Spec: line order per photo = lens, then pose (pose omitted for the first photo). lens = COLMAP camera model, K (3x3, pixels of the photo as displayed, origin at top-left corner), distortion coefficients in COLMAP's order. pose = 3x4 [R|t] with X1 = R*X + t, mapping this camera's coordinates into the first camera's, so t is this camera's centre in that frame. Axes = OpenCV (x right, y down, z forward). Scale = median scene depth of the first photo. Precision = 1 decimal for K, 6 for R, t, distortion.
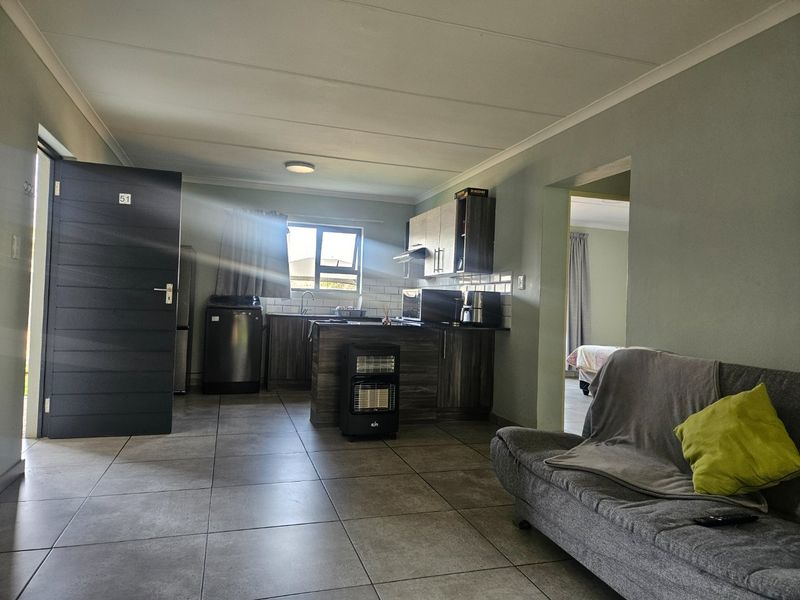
lens RADIAL K [[541.2, 0, 397.9], [0, 541.2, 287.4], [0, 0, 1]] dist [0.021820, -0.004933]
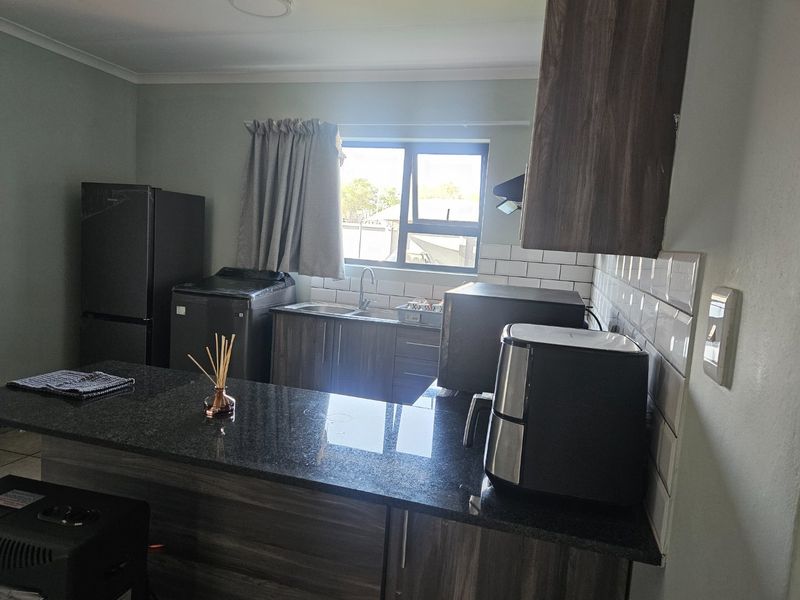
lens RADIAL K [[551.9, 0, 397.3], [0, 551.9, 290.9], [0, 0, 1]] dist [0.017252, 0.002010]
pose [[0.825232, 0.079084, -0.559230, 0.262512], [-0.028270, 0.994691, 0.098949, -0.036886], [0.564086, -0.065846, 0.823086, 0.873676]]
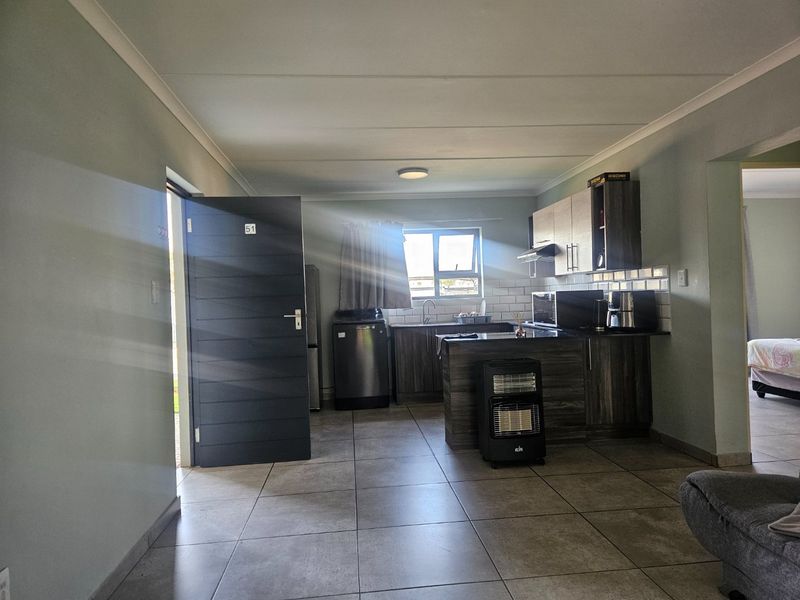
lens RADIAL K [[538.5, 0, 386.7], [0, 538.5, 299.5], [0, 0, 1]] dist [0.094298, -0.103691]
pose [[0.971271, -0.067750, -0.228130, -0.028069], [0.074522, 0.996994, 0.021191, -0.028246], [0.226009, -0.037583, 0.973400, 0.059600]]
